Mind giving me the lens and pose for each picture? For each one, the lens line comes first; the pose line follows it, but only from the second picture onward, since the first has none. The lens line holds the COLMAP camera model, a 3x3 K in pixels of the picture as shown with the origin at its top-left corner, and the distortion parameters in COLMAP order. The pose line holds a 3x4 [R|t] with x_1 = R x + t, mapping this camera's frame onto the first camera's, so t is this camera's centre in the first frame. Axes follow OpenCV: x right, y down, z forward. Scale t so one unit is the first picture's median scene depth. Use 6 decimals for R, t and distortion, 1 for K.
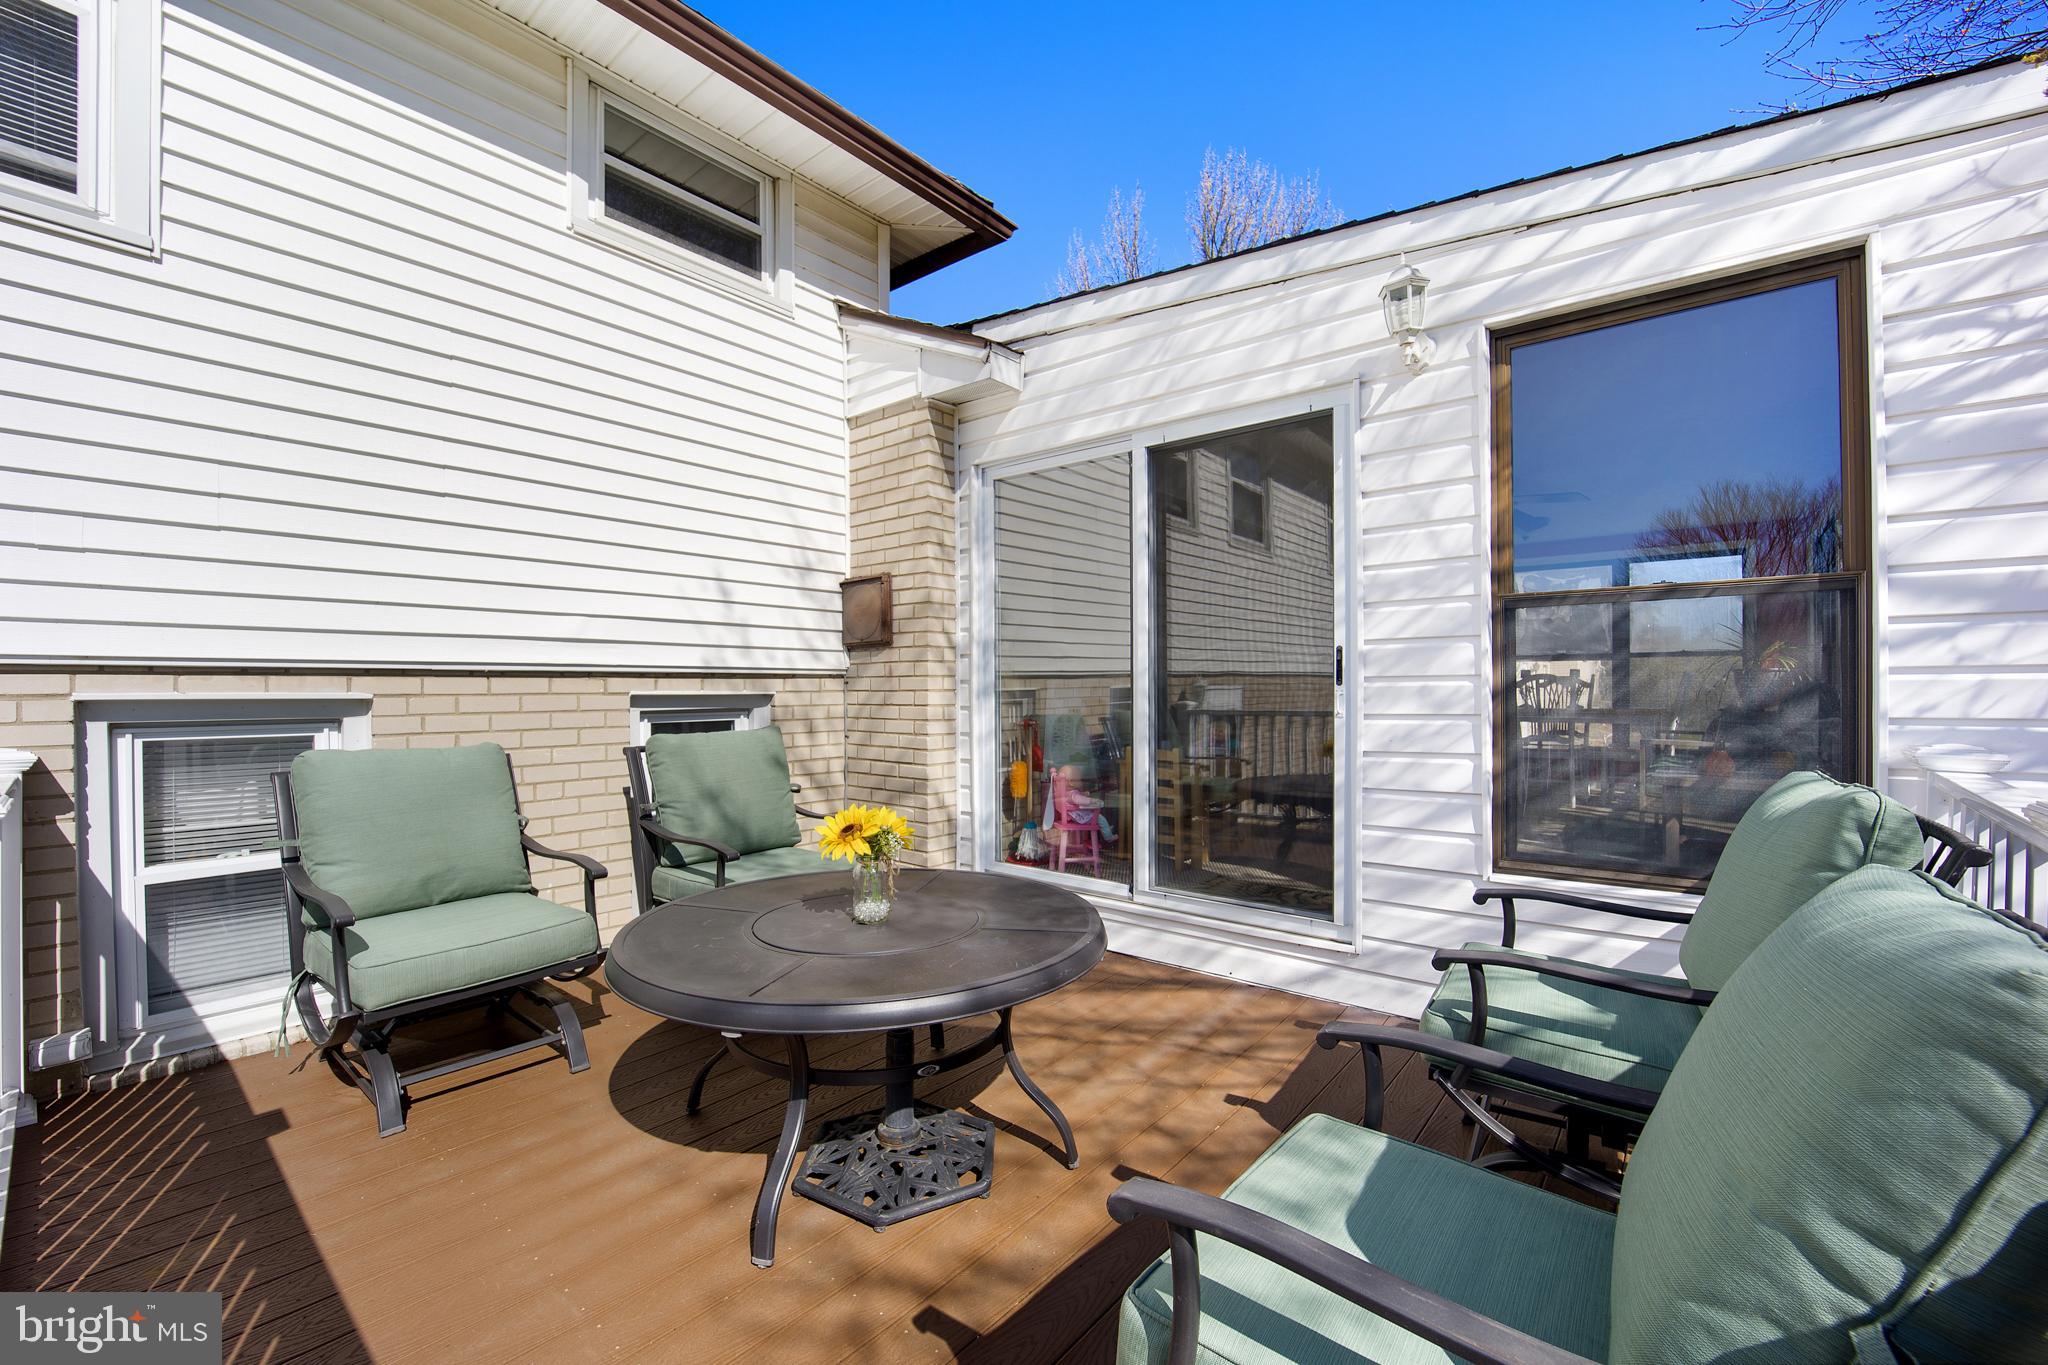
lens RADIAL K [[839.5, 0, 1001.2], [0, 839.5, 693.8], [0, 0, 1]] dist [-0.007887, -0.000516]
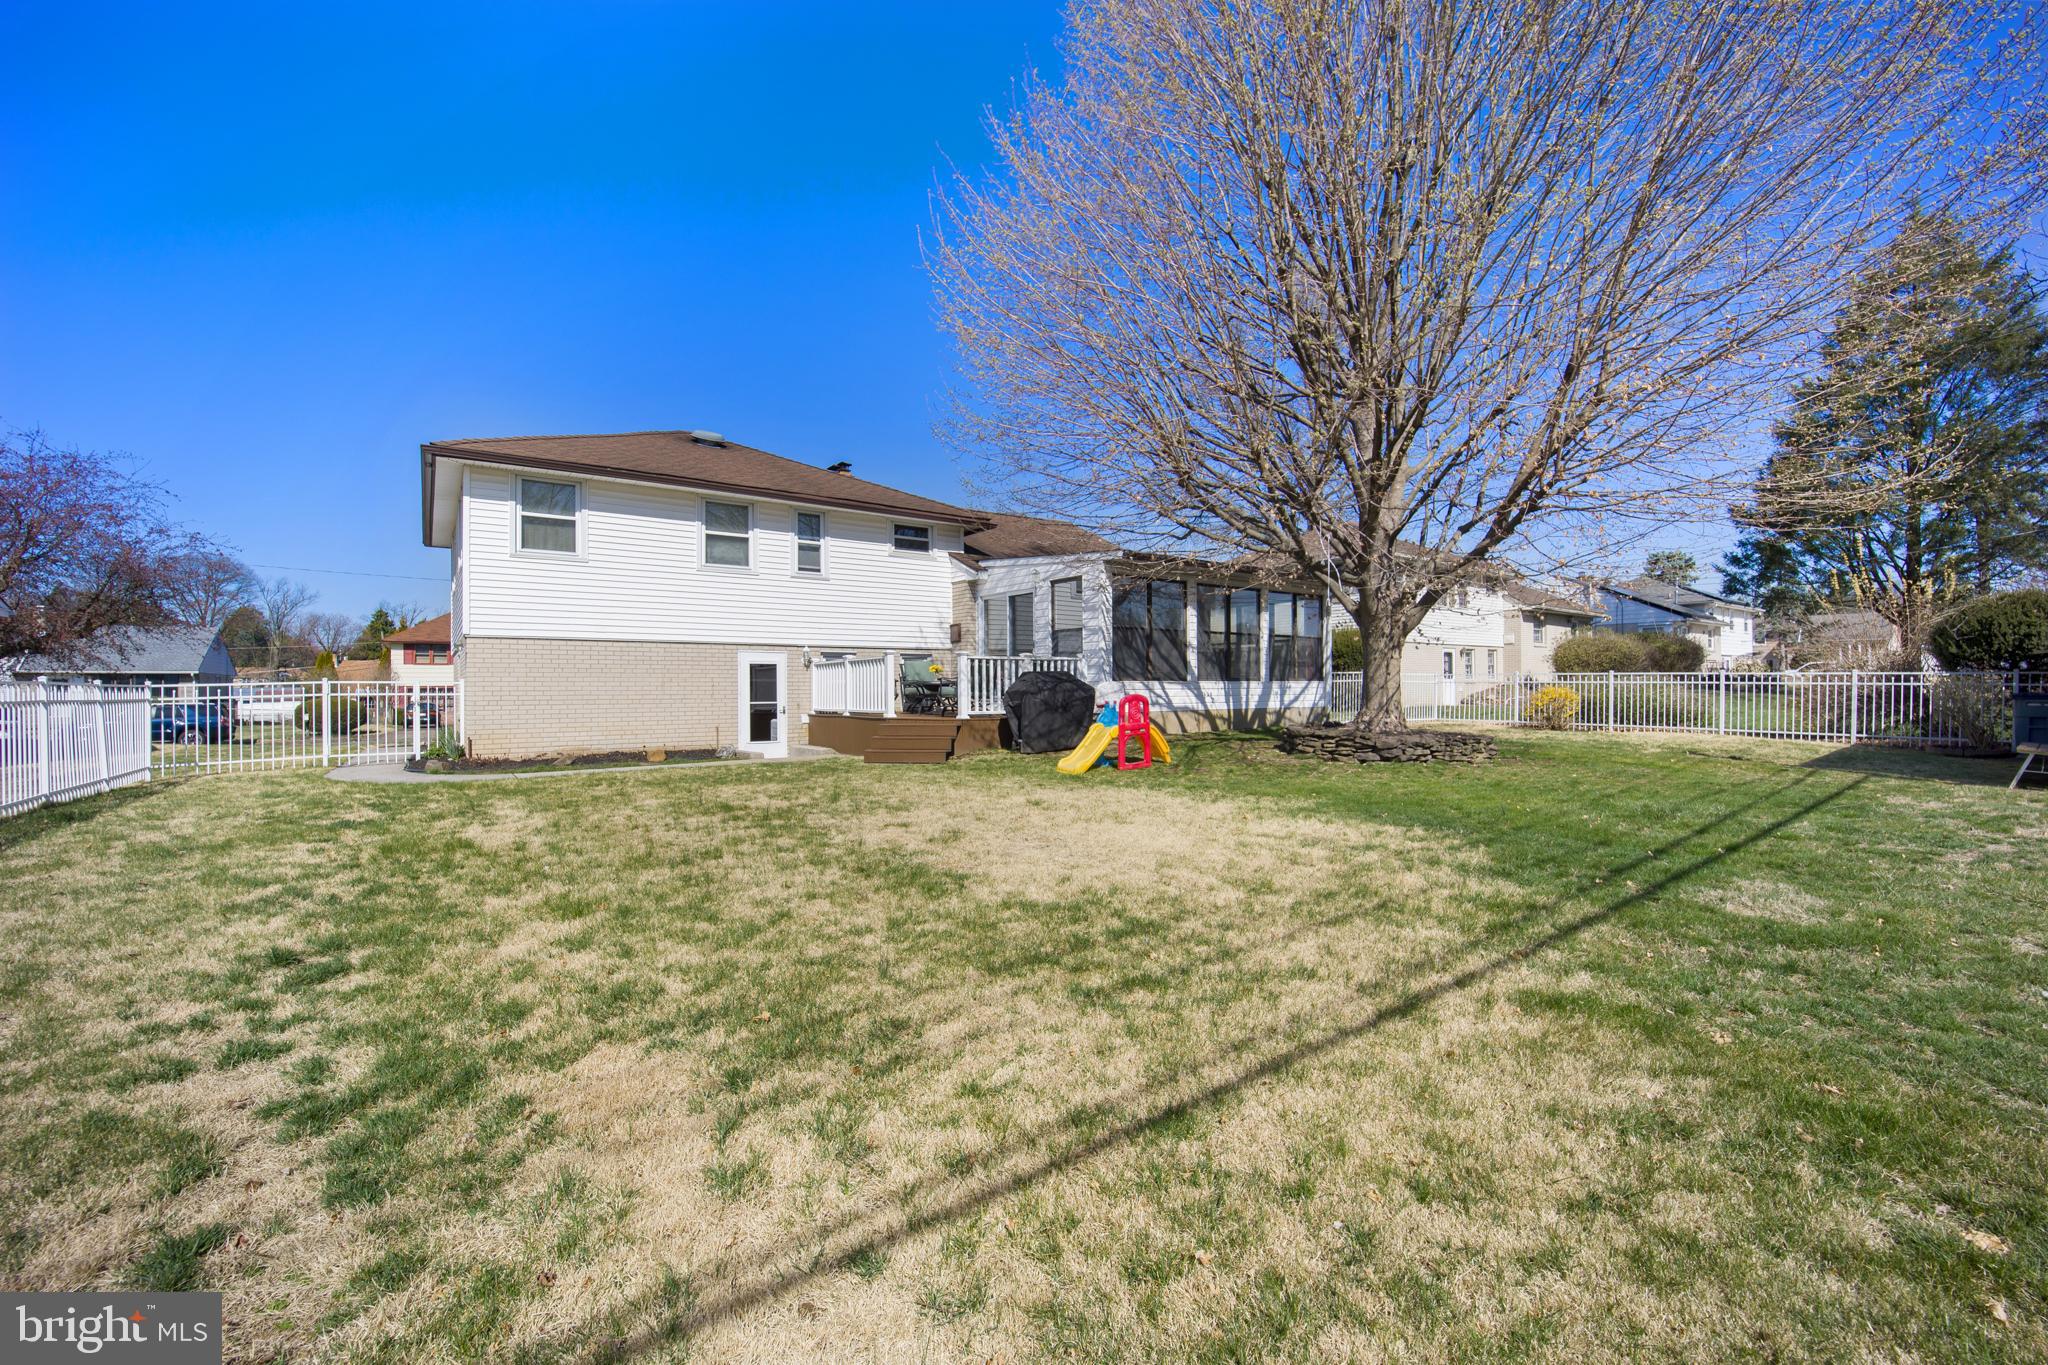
lens RADIAL K [[846.6, 0, 1018.1], [0, 846.6, 695.1], [0, 0, 1]] dist [-0.002766, -0.008675]
pose [[0.966859, 0.001700, -0.255304, 1.166840], [-0.000641, 0.999991, 0.004229, 0.180597], [0.255308, -0.003926, 0.966852, -2.835534]]
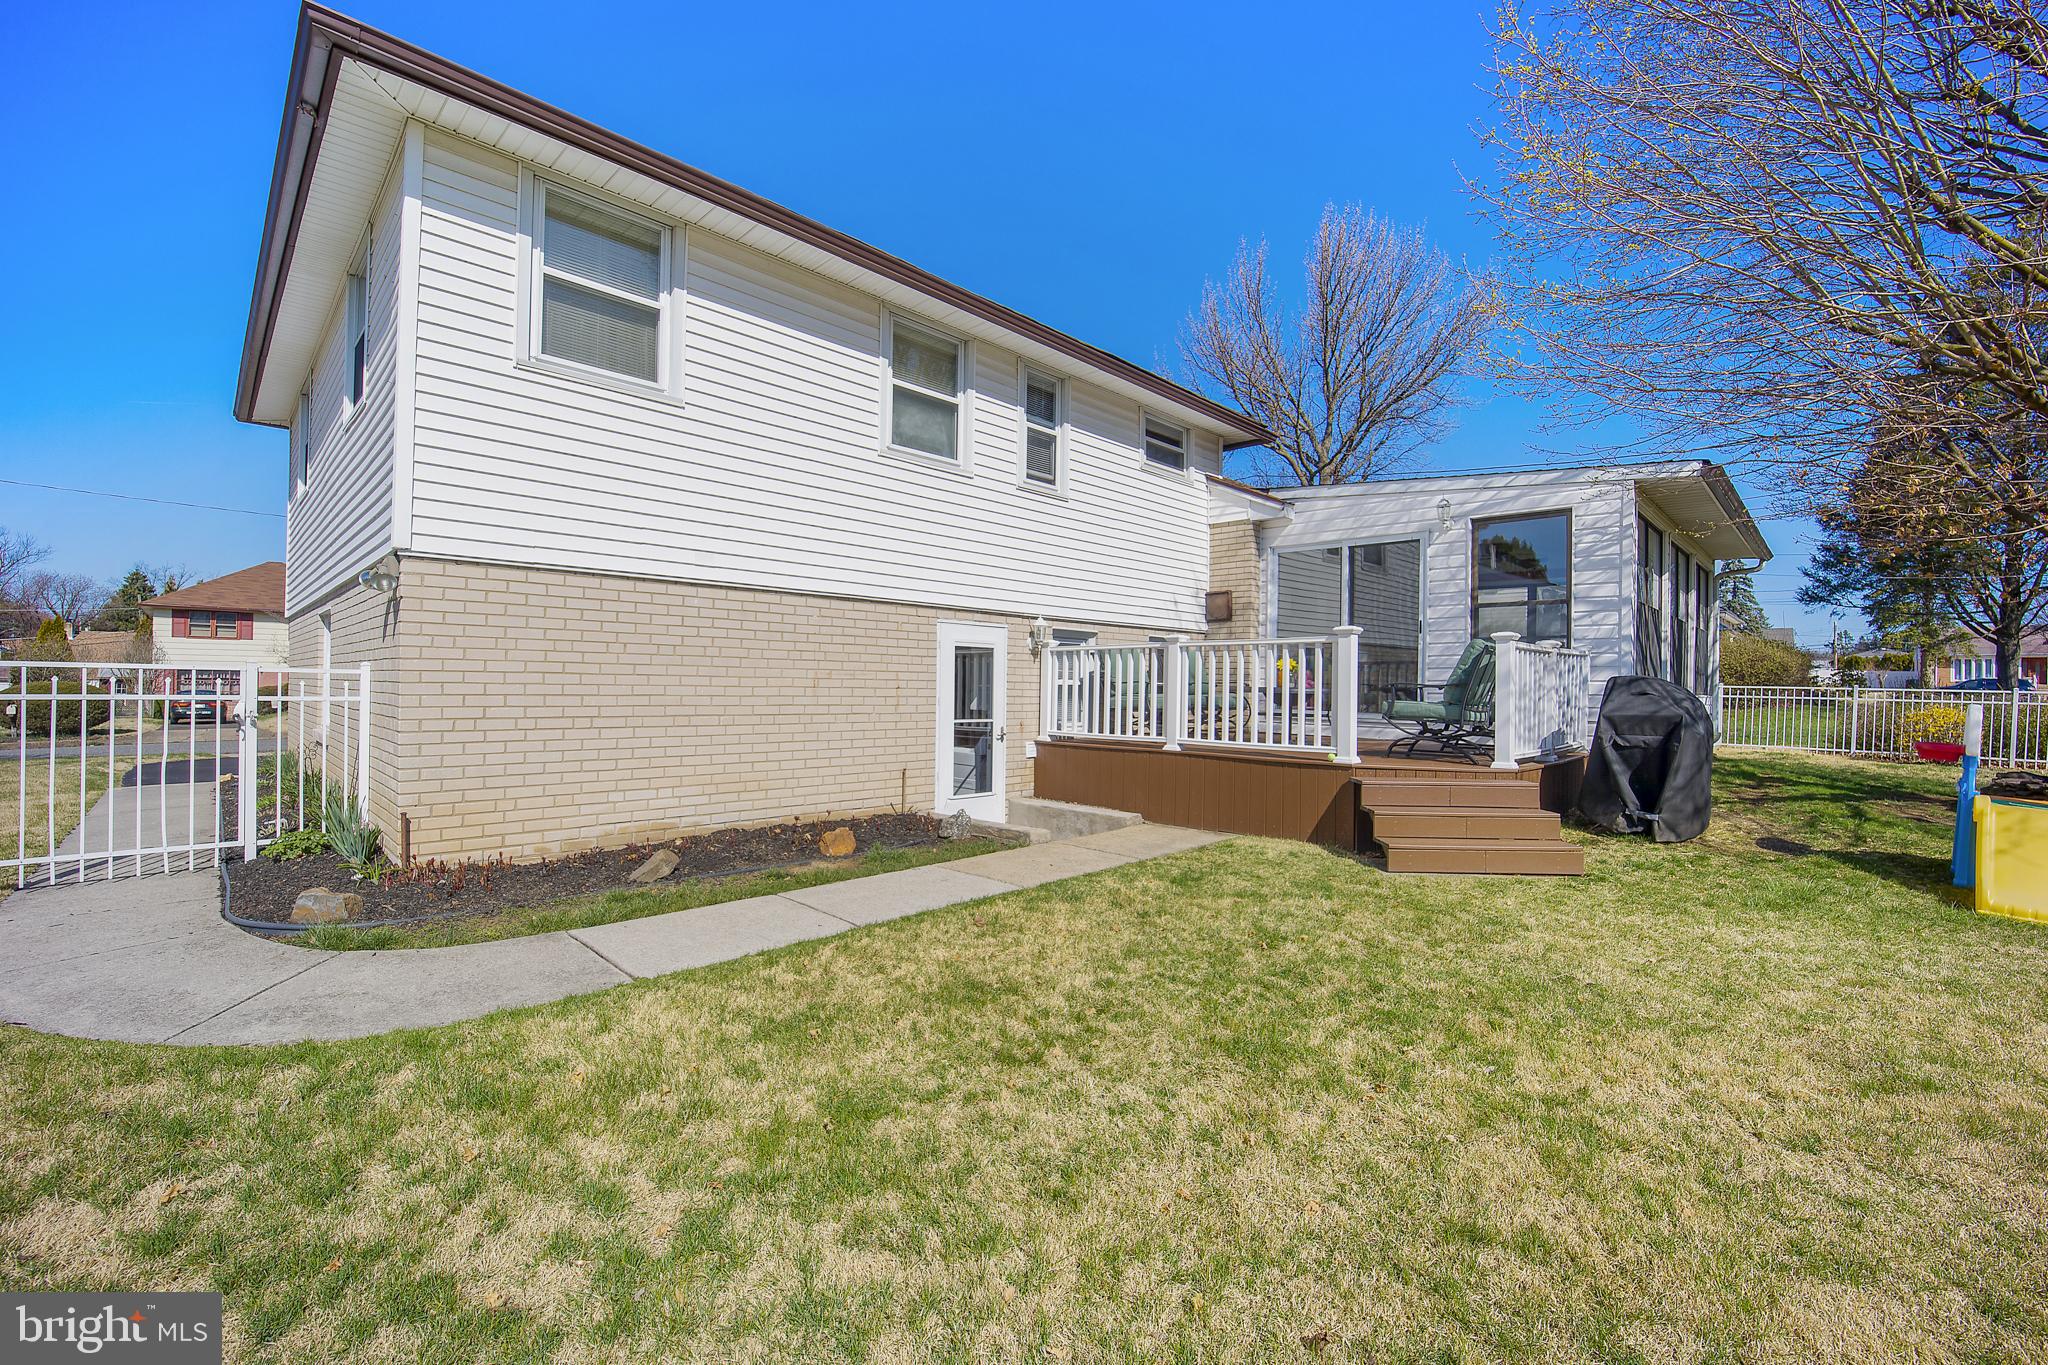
lens RADIAL K [[839.5, 0, 1001.2], [0, 839.5, 693.8], [0, 0, 1]] dist [-0.007887, -0.000516]
pose [[0.994810, 0.021743, -0.099397, -0.553661], [-0.021080, 0.999748, 0.007719, 0.152180], [0.099540, -0.005584, 0.995018, -1.503901]]
